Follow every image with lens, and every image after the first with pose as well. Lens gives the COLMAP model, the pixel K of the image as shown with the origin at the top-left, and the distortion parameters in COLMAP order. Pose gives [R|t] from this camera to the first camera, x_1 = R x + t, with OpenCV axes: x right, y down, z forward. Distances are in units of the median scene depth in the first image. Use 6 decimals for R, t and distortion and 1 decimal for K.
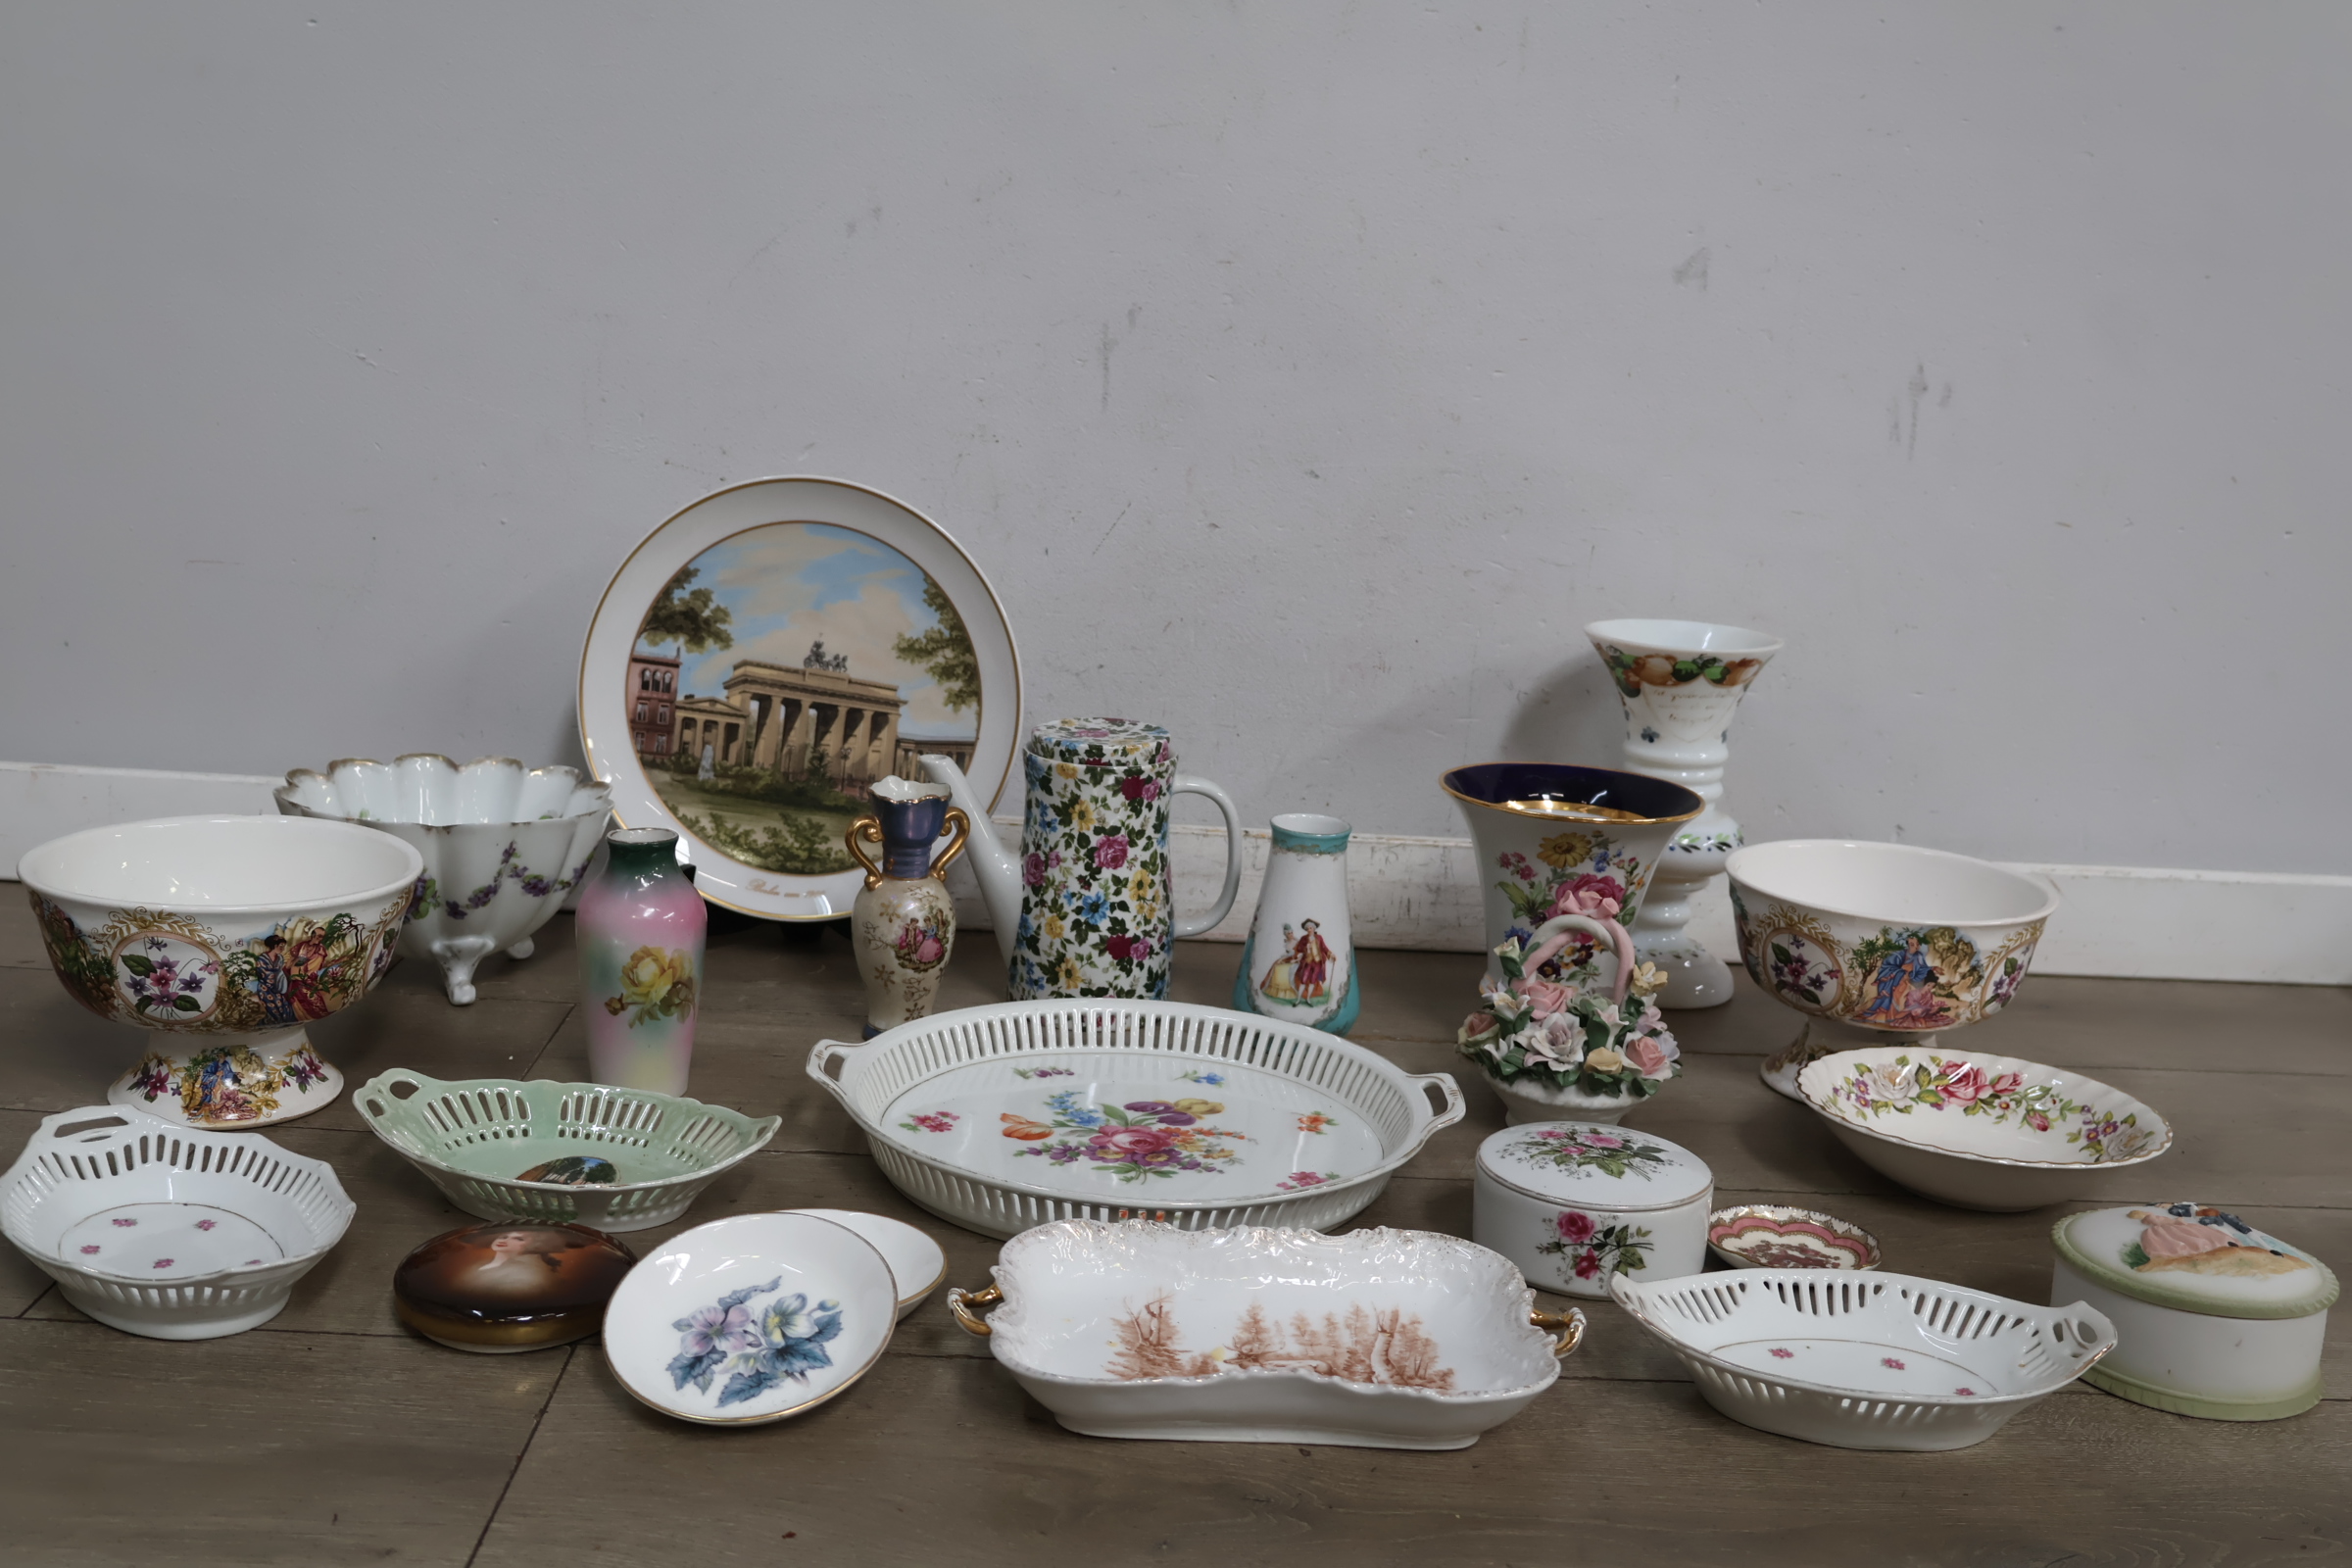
lens RADIAL K [[2302.5, 0, 1162.7], [0, 2302.5, 789.6], [0, 0, 1]] dist [0.014150, 0.000000]
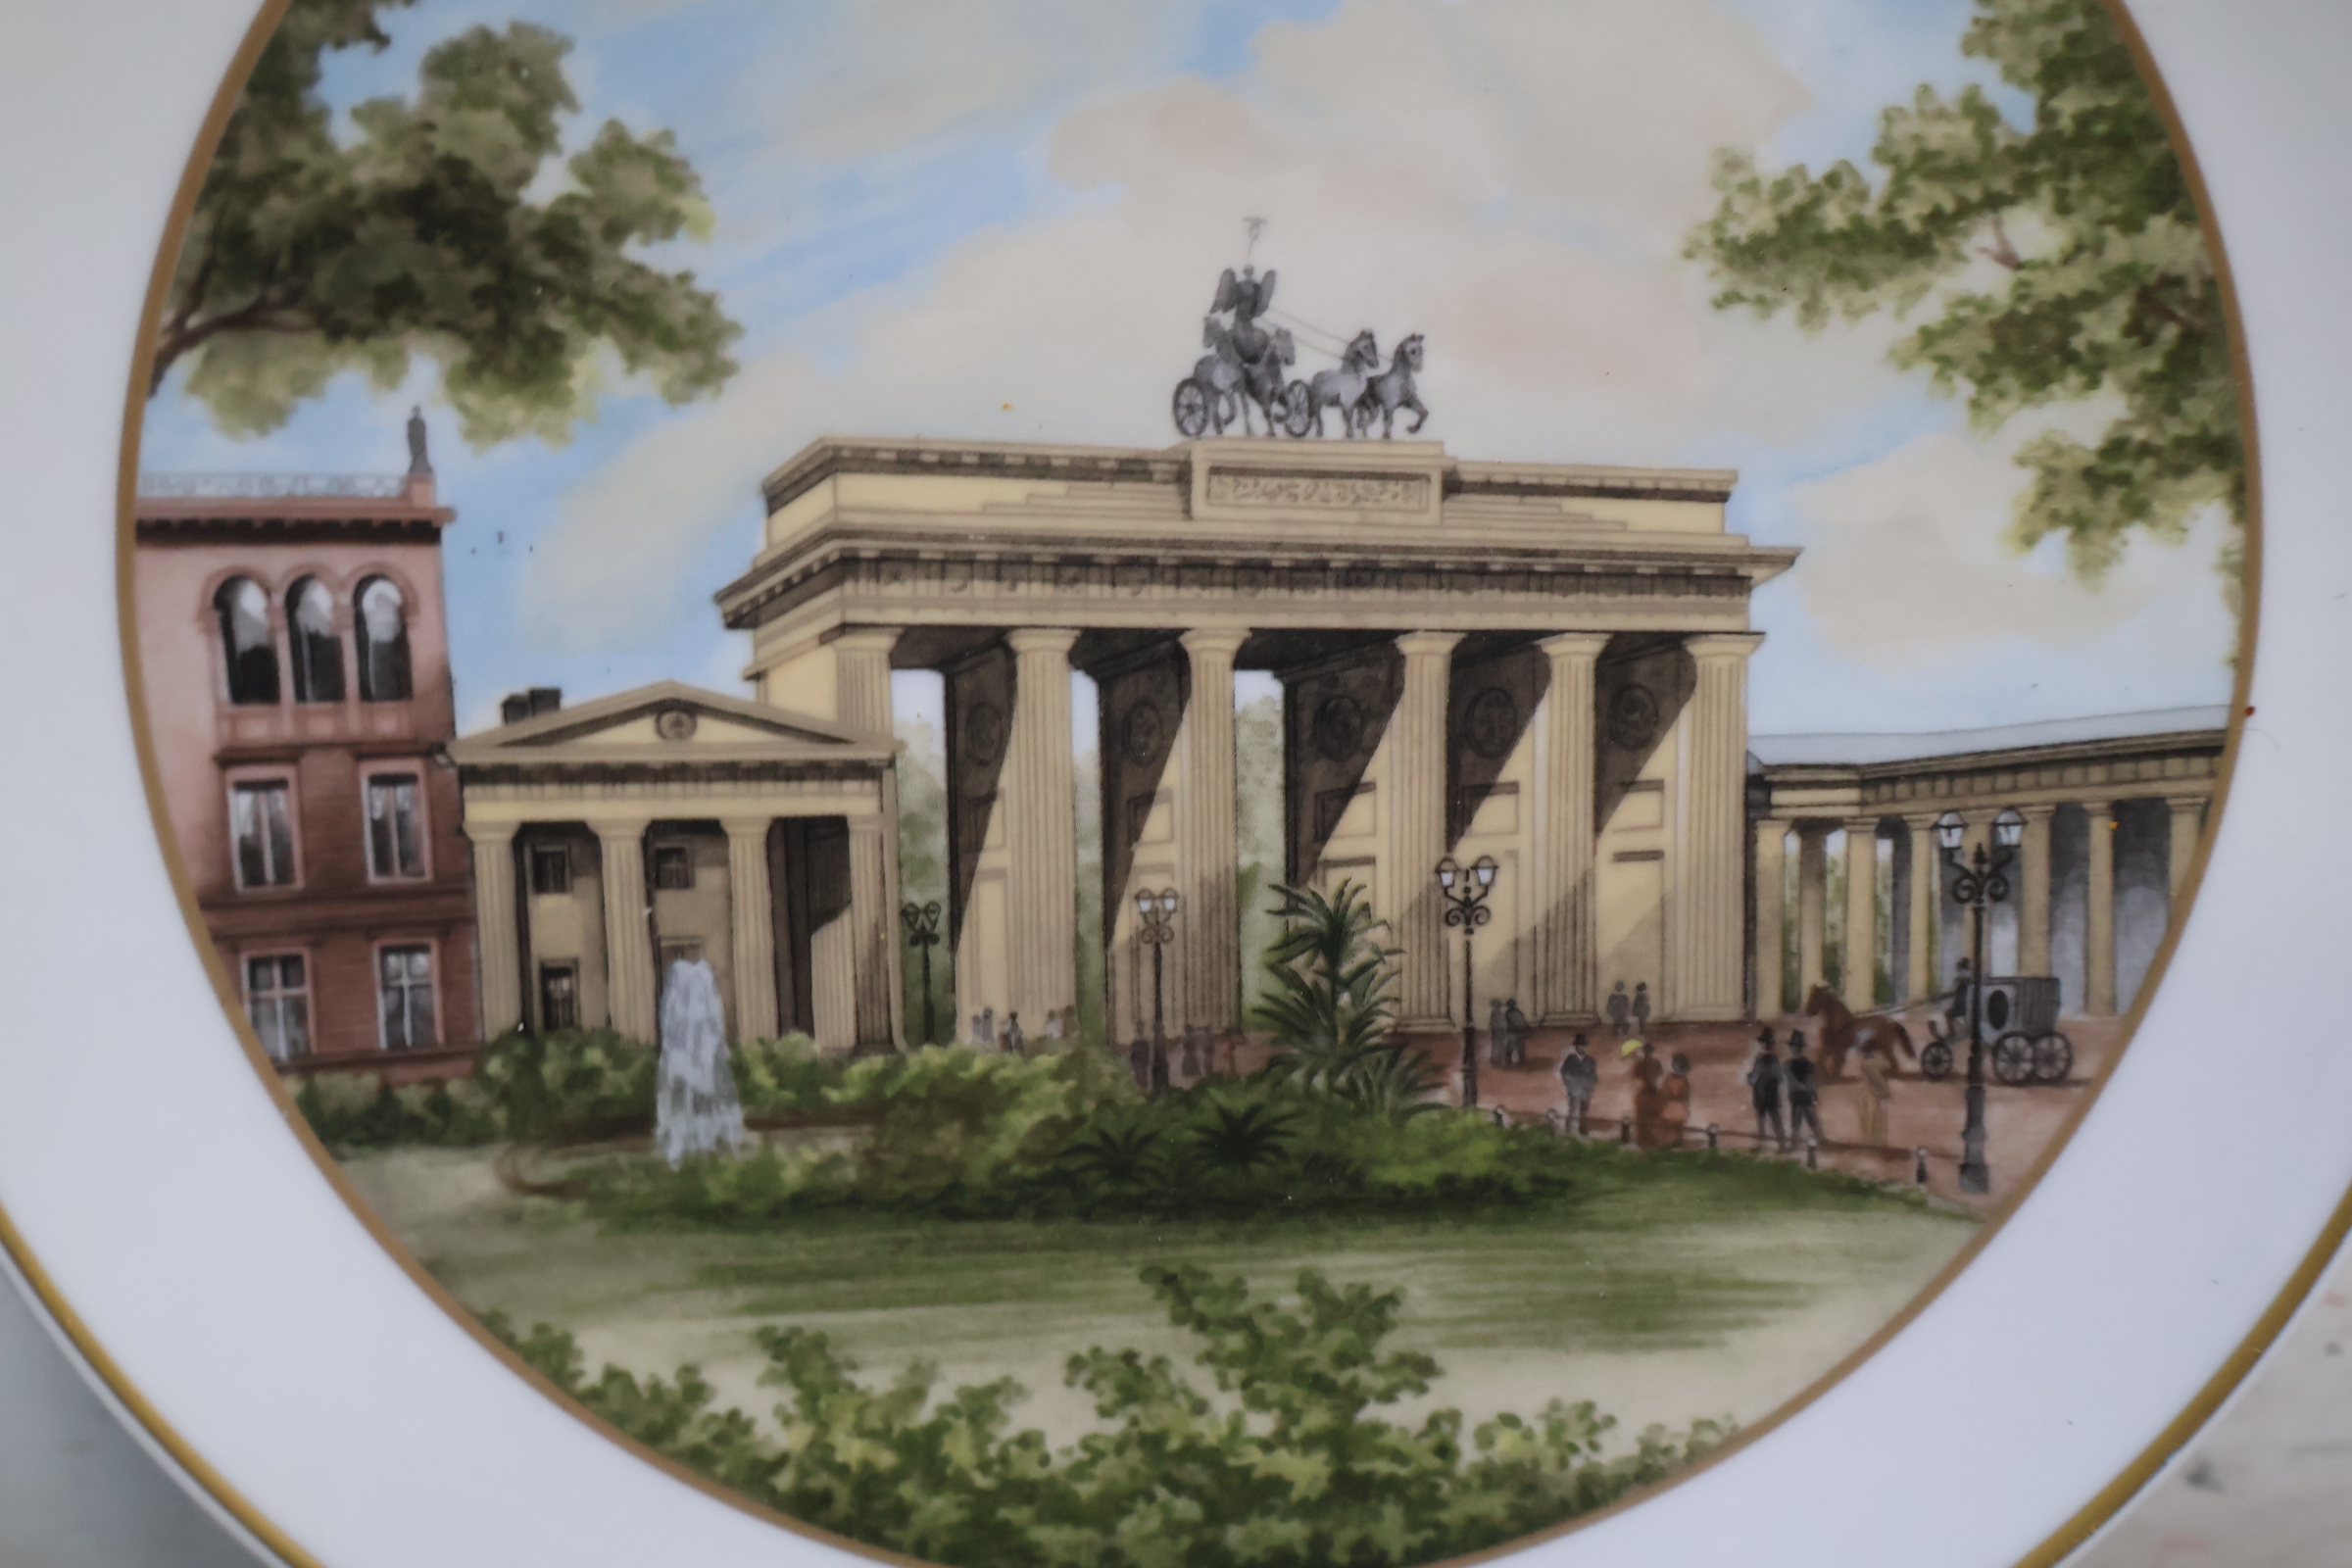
lens RADIAL K [[2302.5, 0, 1184.4], [0, 2302.5, 767.9], [0, 0, 1]] dist [0.014150, 0.000000]
pose [[0.989108, -0.142272, 0.037724, -0.179743], [0.137712, 0.984993, 0.104042, -0.050769], [-0.051961, -0.097713, 0.993857, 0.902525]]
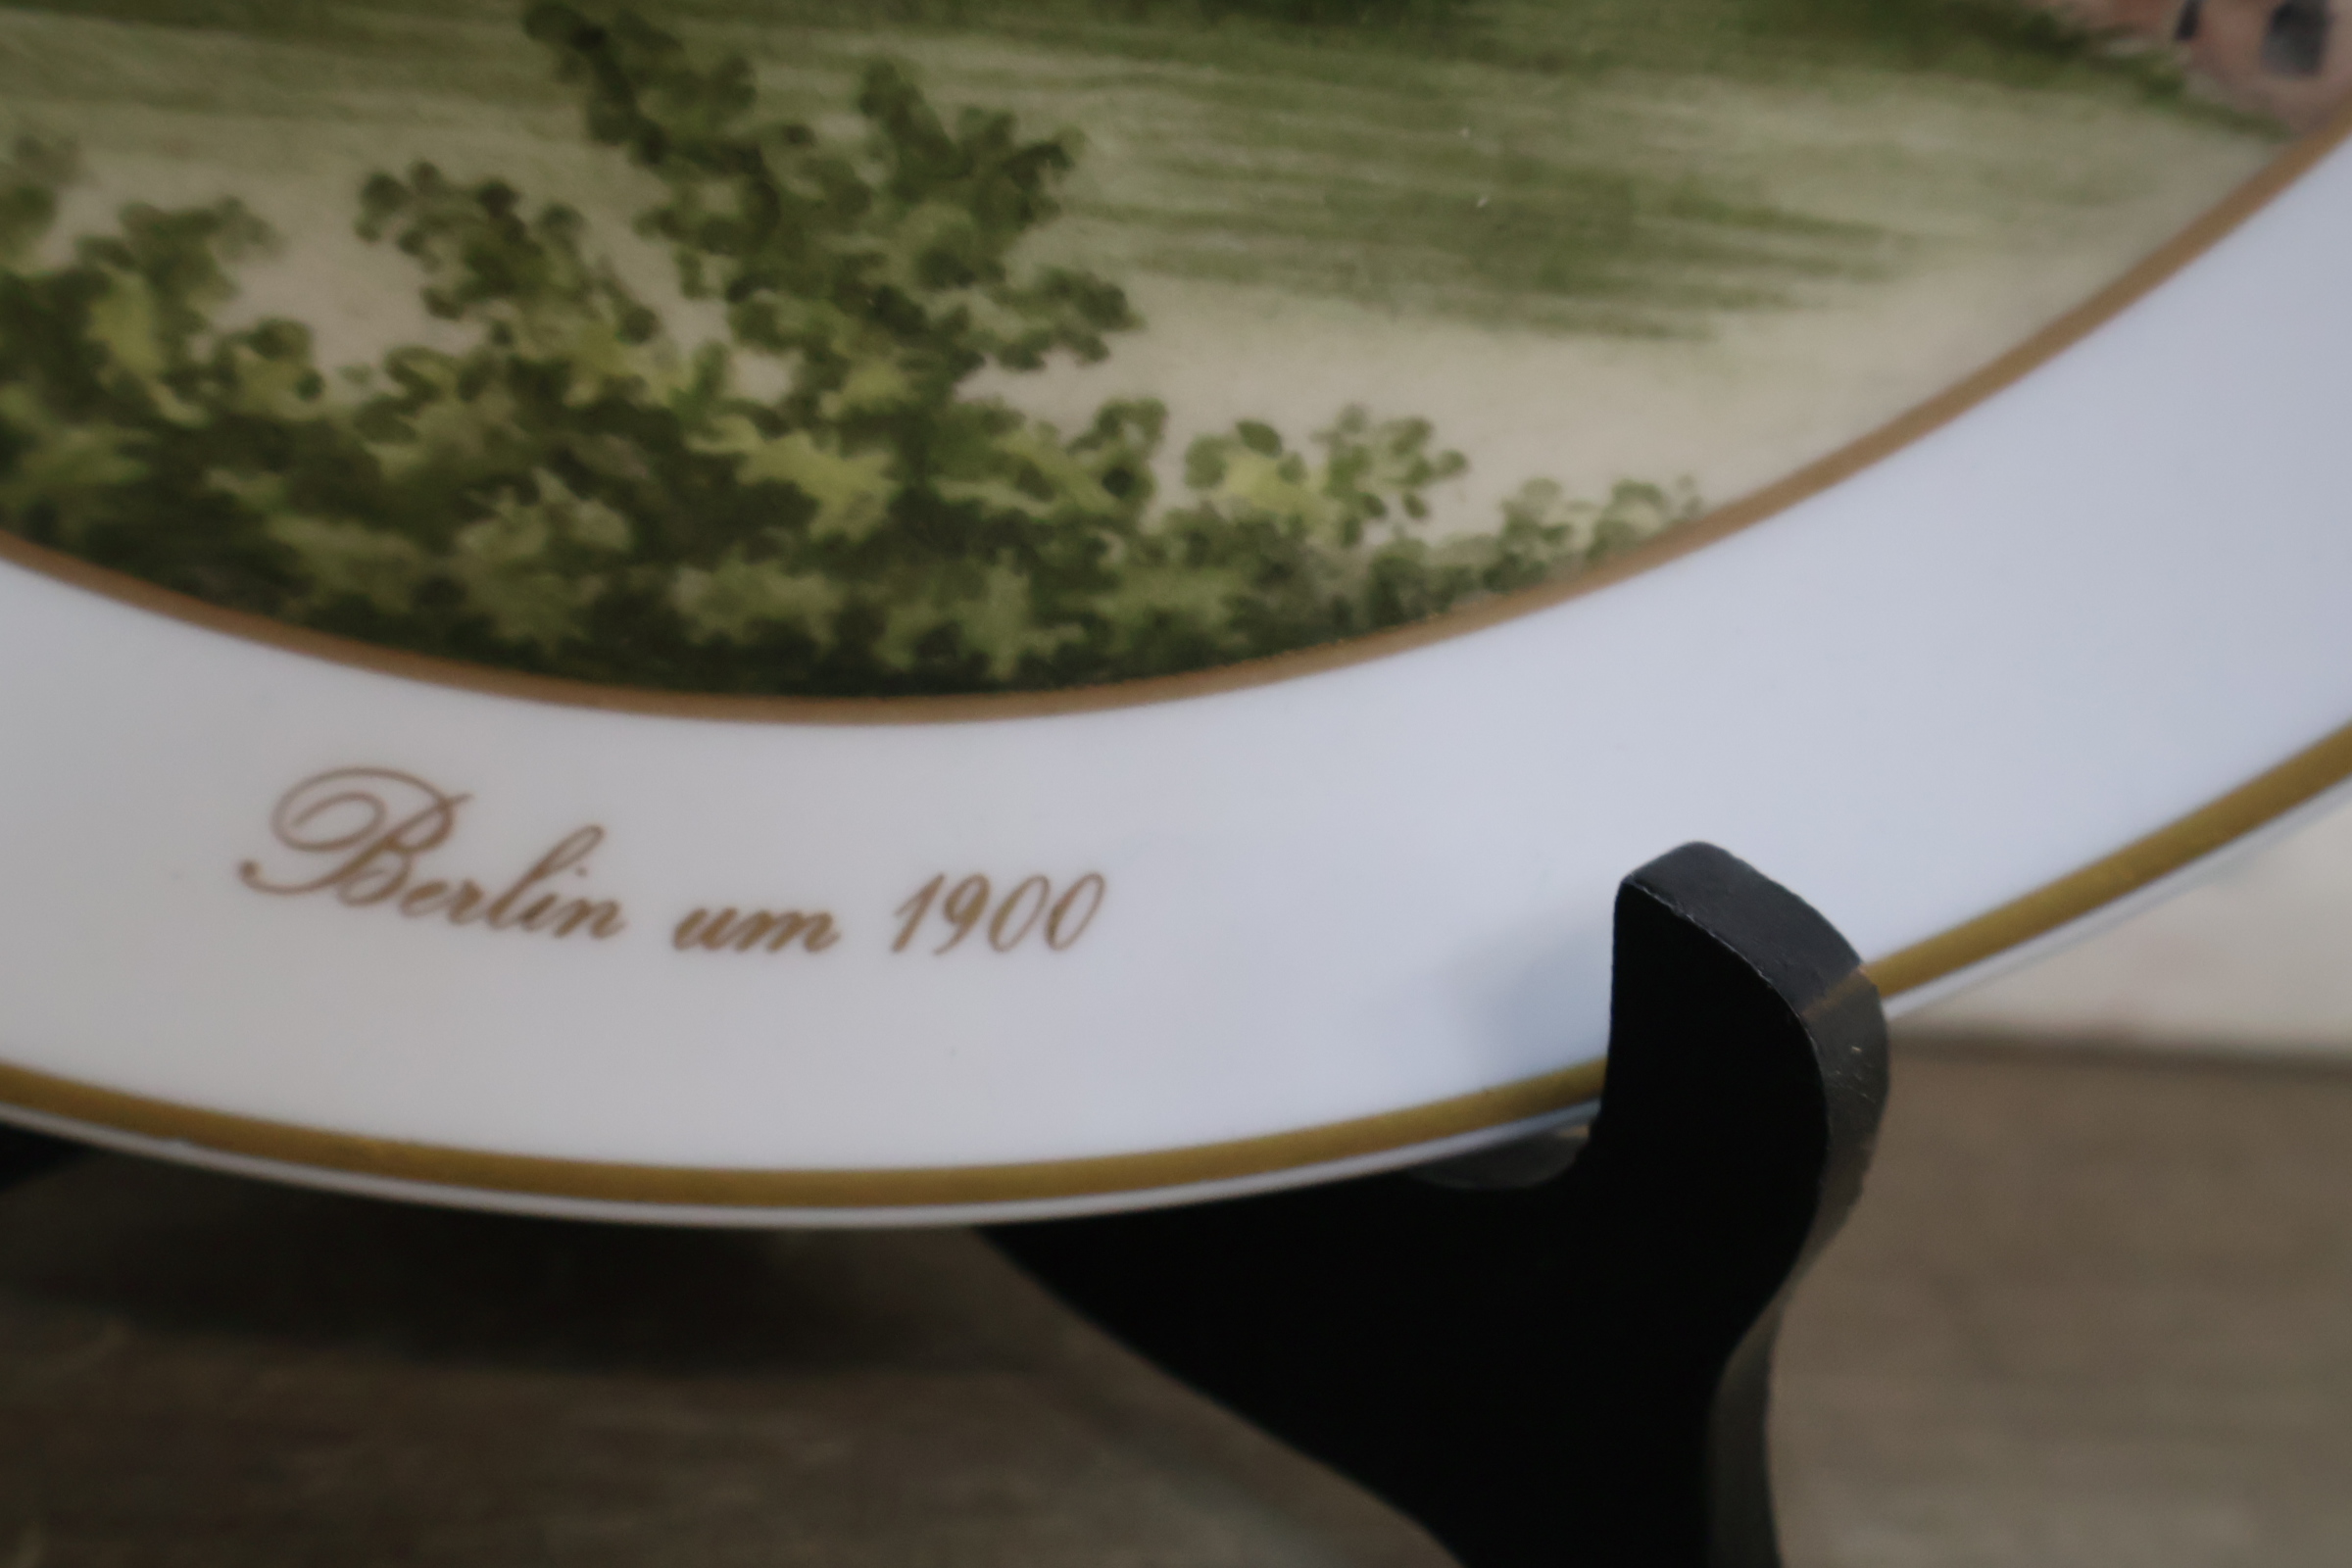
lens RADIAL K [[2302.5, 0, 1175.8], [0, 2302.5, 783.9], [0, 0, 1]] dist [0.014150, 0.000000]
pose [[0.998253, -0.024199, 0.053899, -0.161893], [0.002117, 0.926336, 0.376692, 0.005428], [-0.059044, -0.375920, 0.924769, 0.995167]]
